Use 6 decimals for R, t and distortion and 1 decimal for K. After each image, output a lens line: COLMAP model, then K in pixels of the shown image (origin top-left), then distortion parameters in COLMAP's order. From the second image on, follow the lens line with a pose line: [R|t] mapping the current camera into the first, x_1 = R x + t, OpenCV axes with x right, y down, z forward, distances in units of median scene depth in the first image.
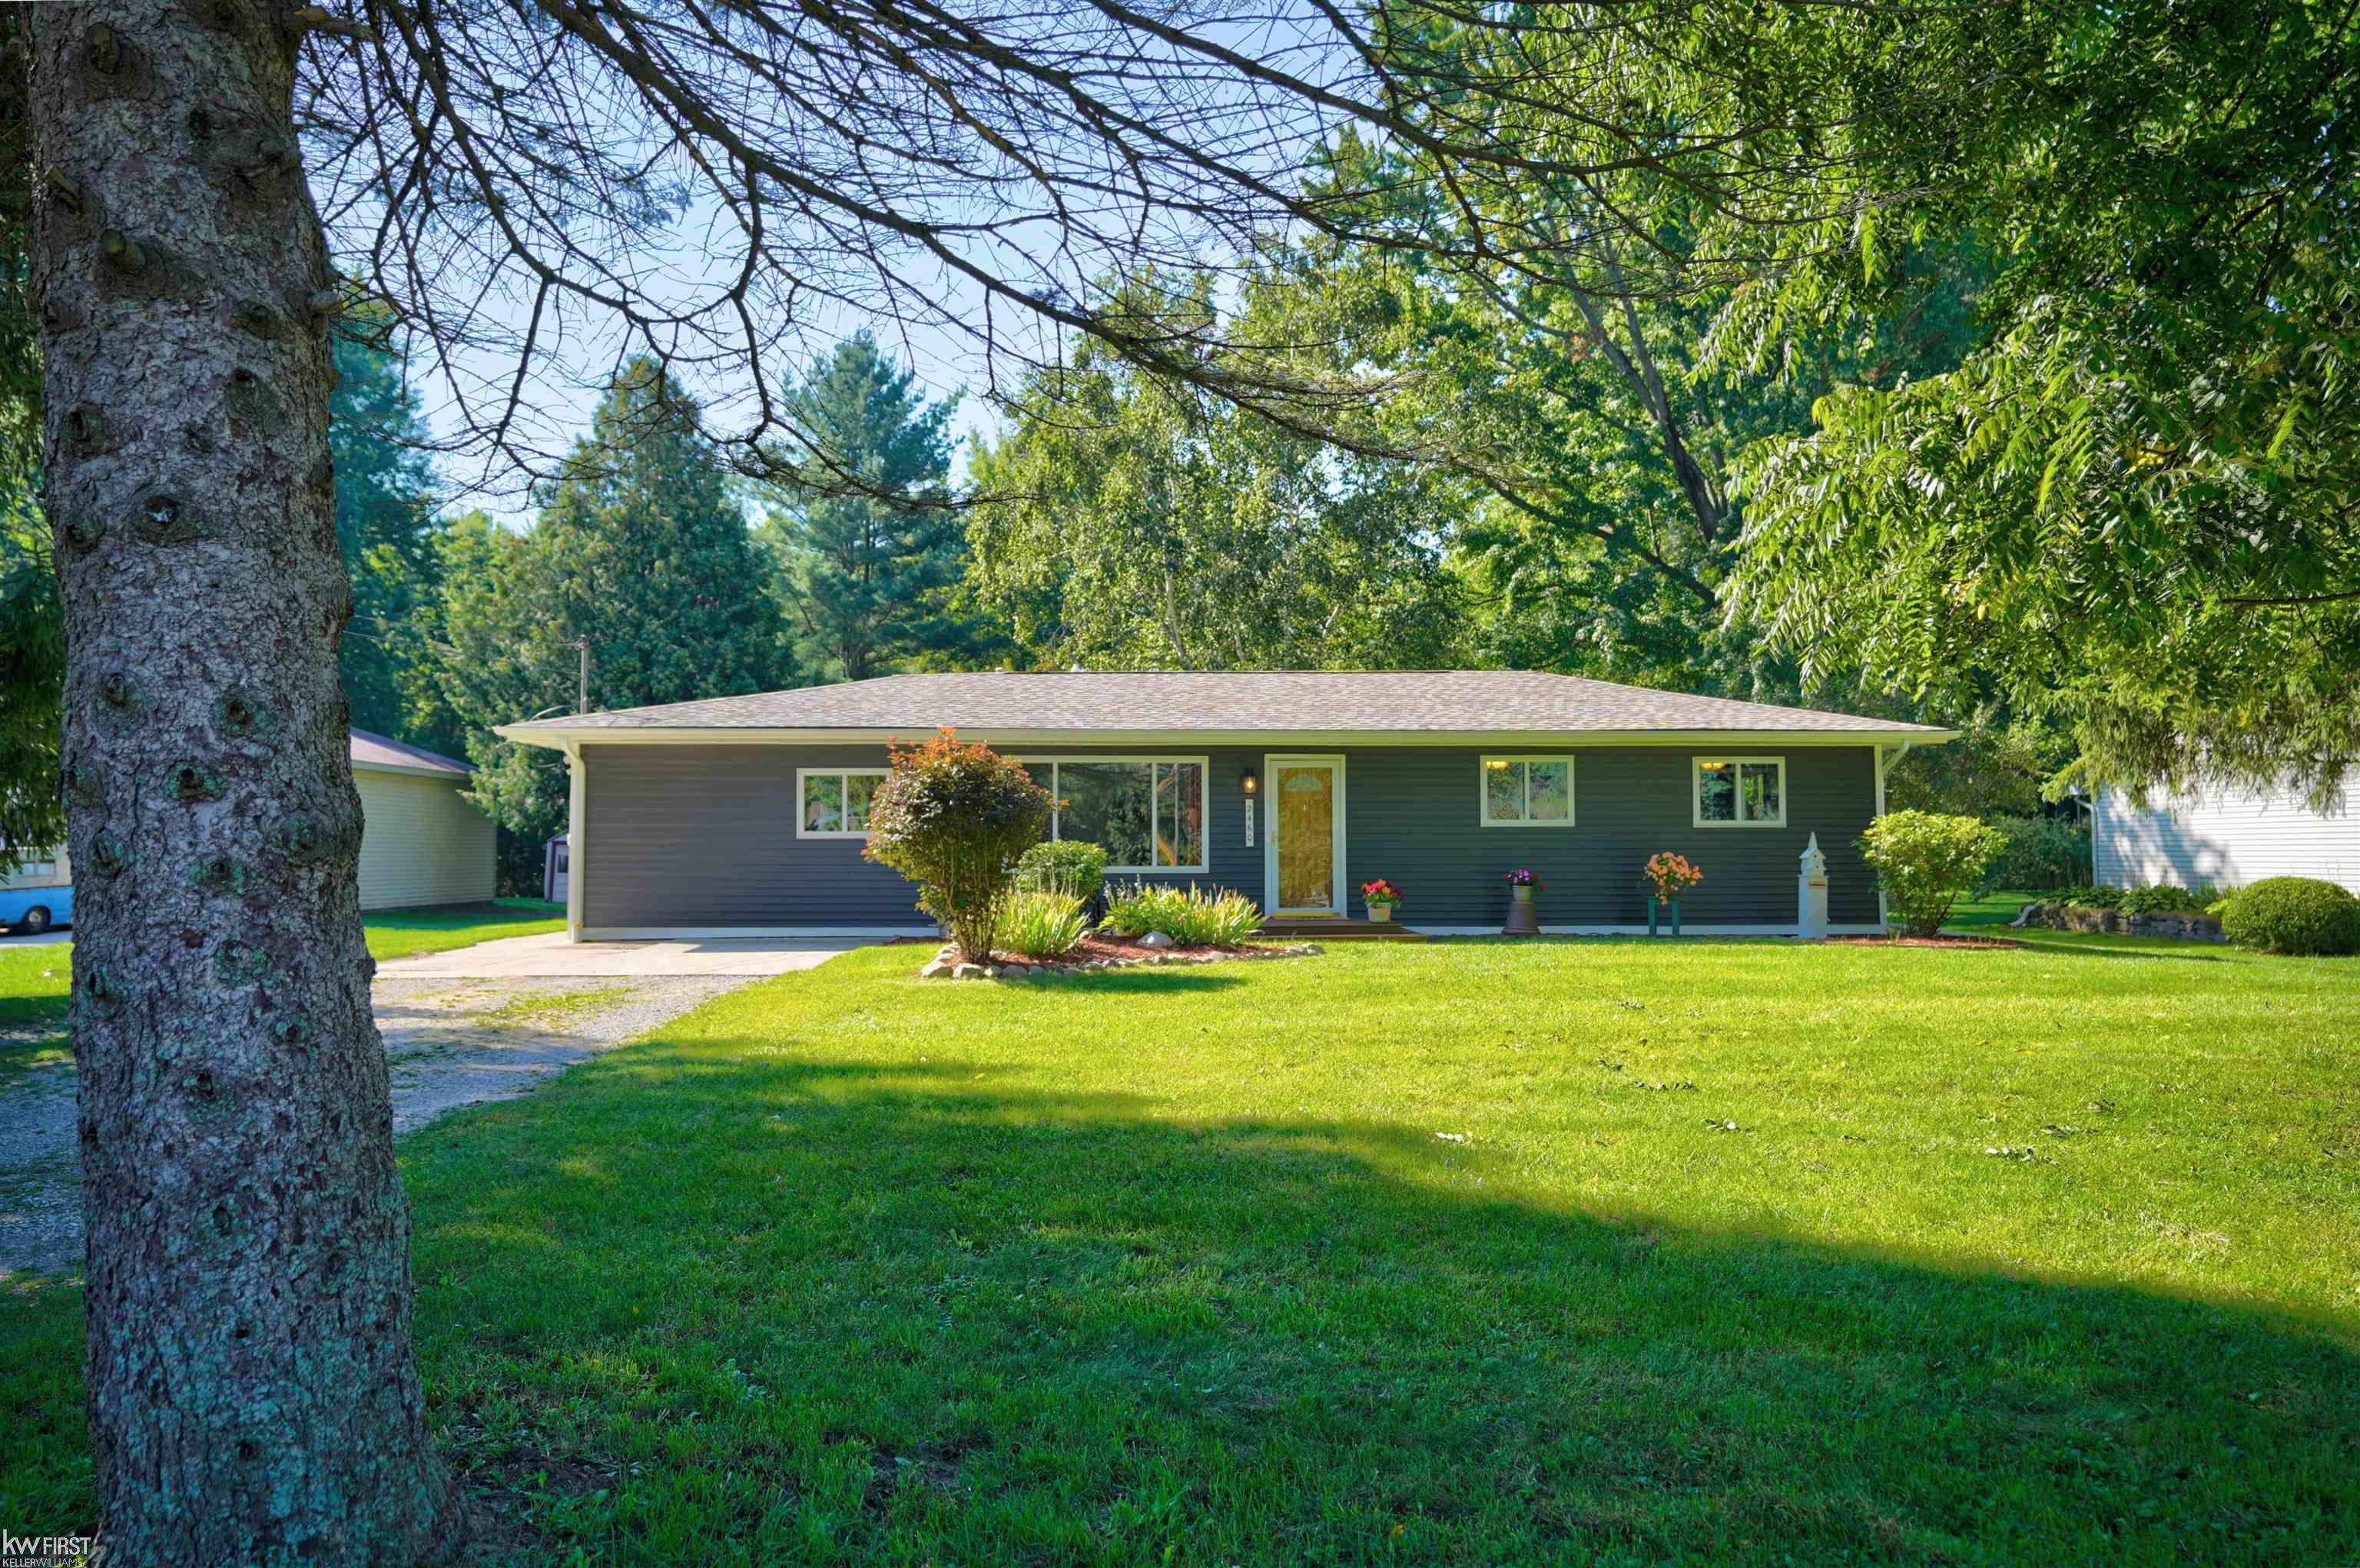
lens RADIAL K [[1749.8, 0, 1201.0], [0, 1749.8, 777.2], [0, 0, 1]] dist [0.003149, -0.000600]
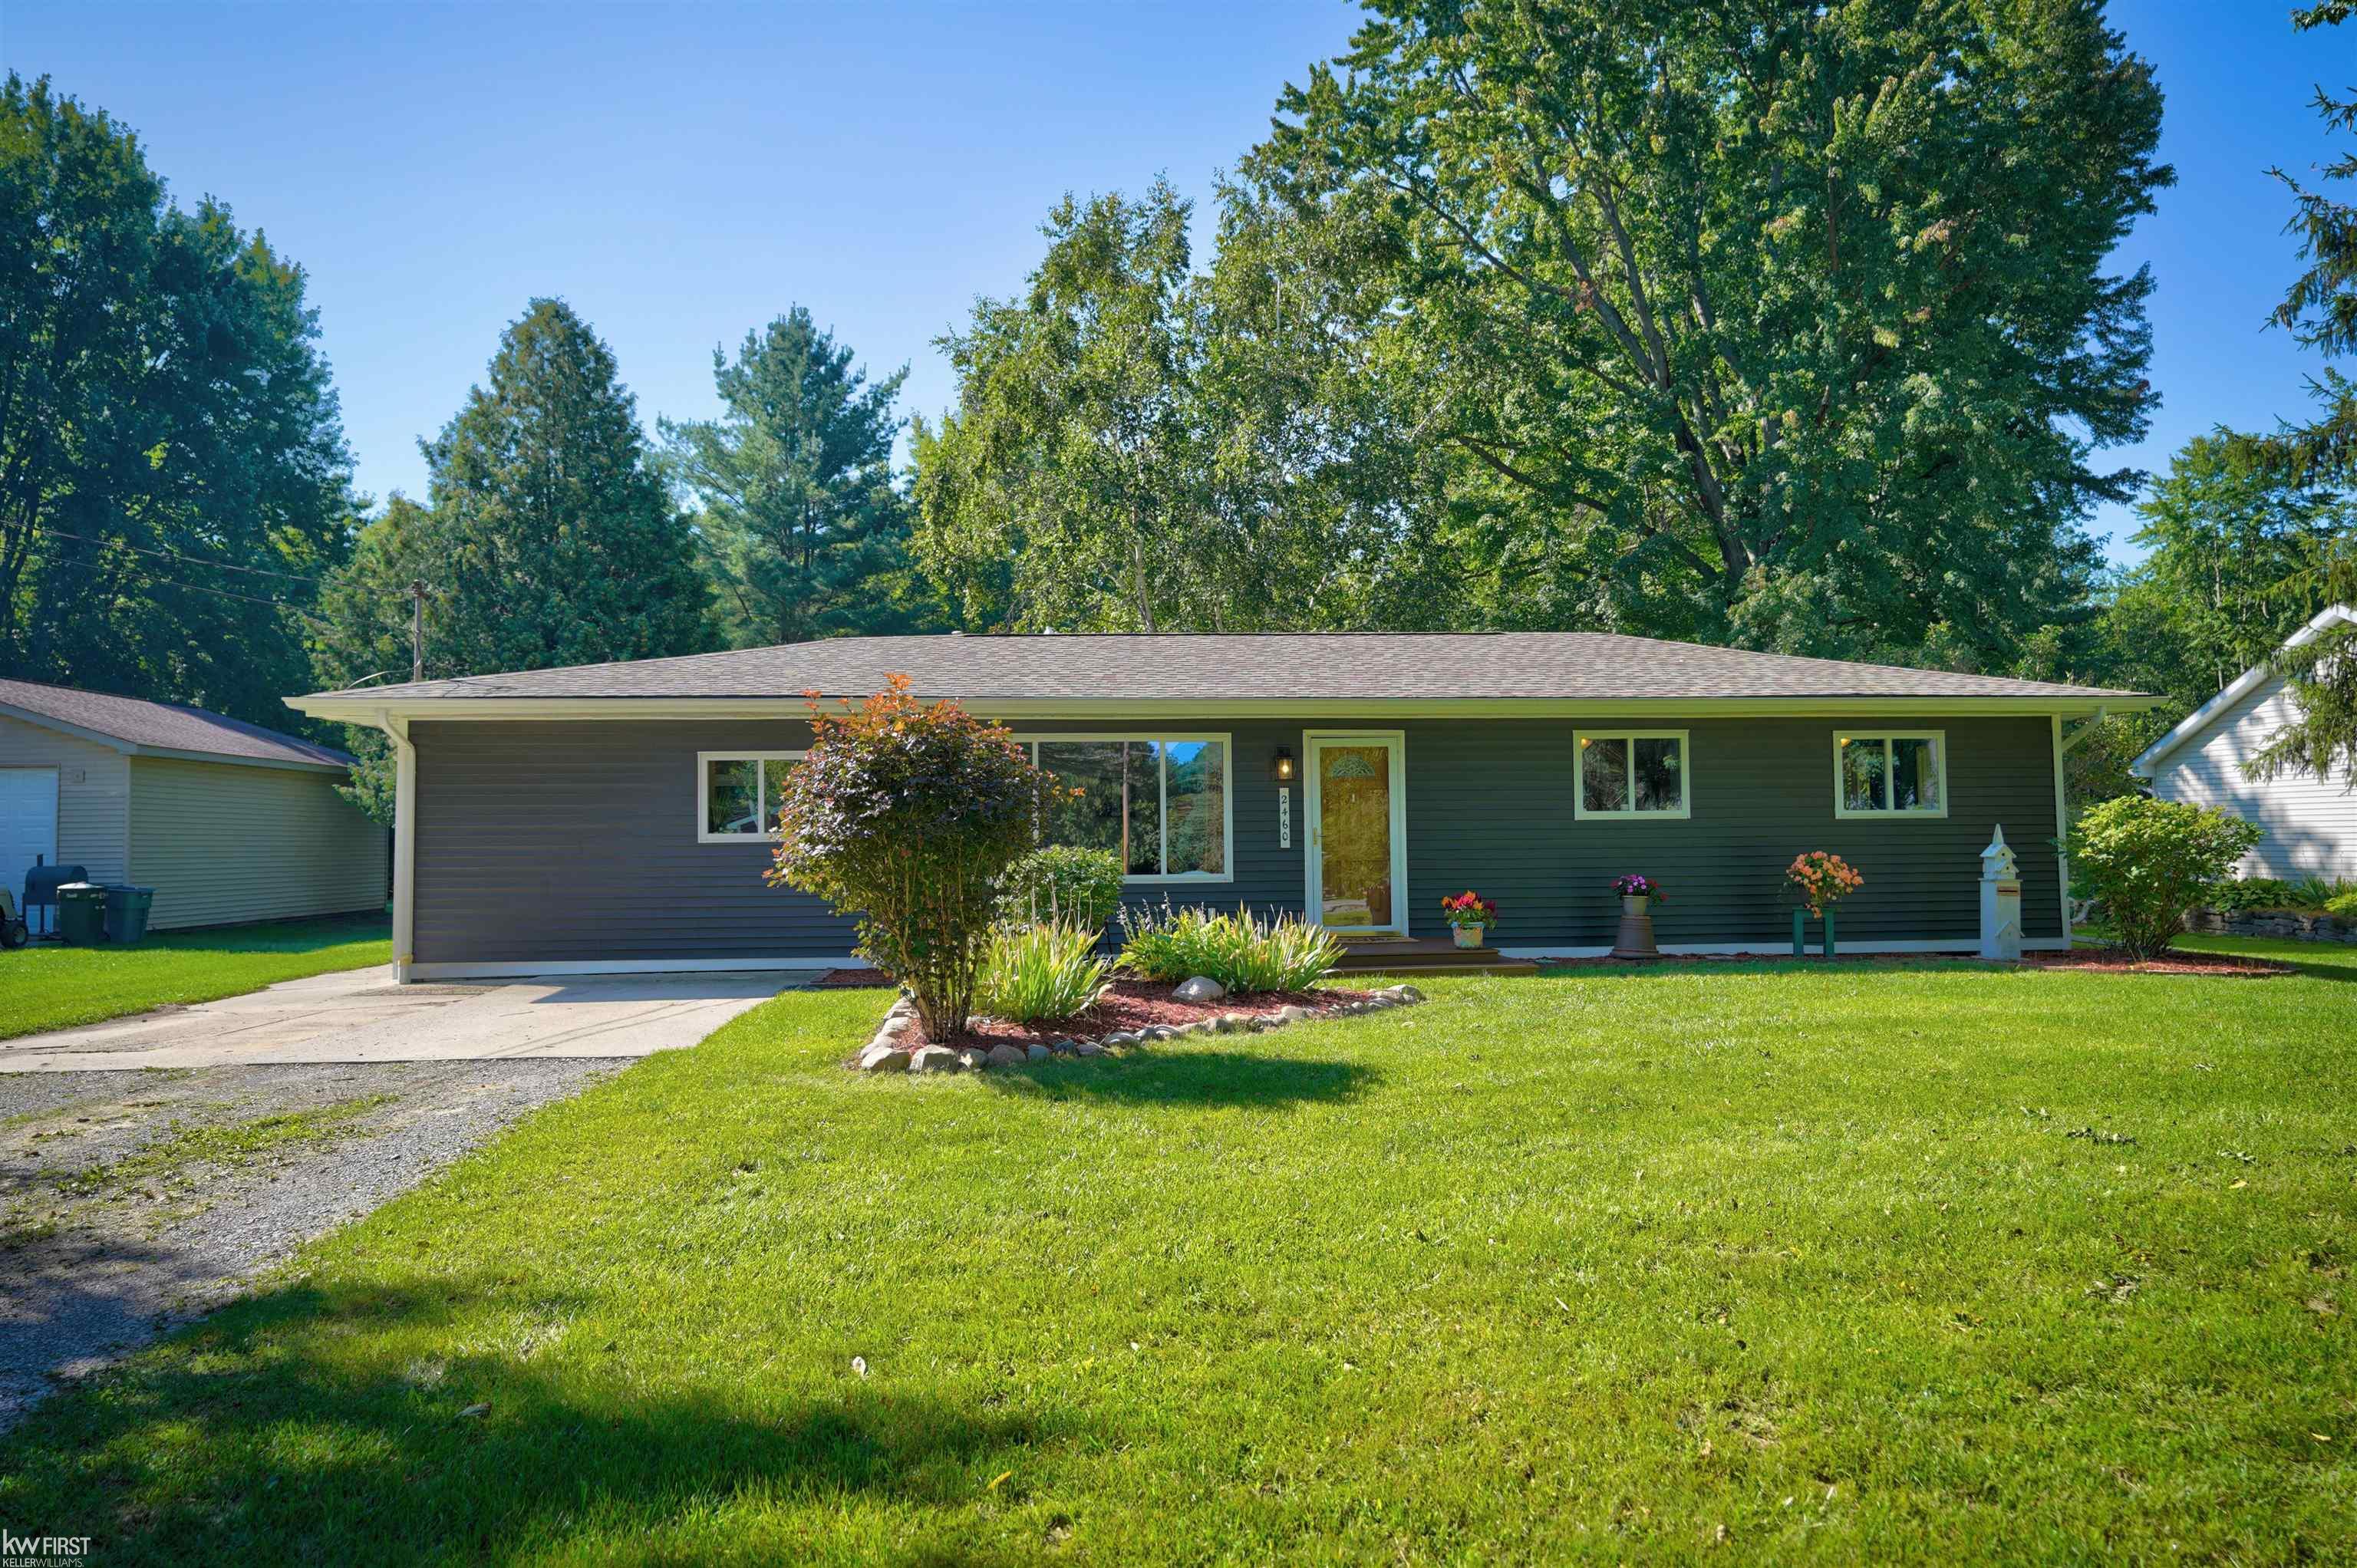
lens RADIAL K [[1555.8, 0, 1186.9], [0, 1555.8, 772.3], [0, 0, 1]] dist [-0.017488, 0.006648]
pose [[0.998951, -0.006218, 0.045371, -0.031133], [0.006219, 0.999981, 0.000110, 0.003518], [-0.045370, 0.000172, 0.998970, 0.202553]]
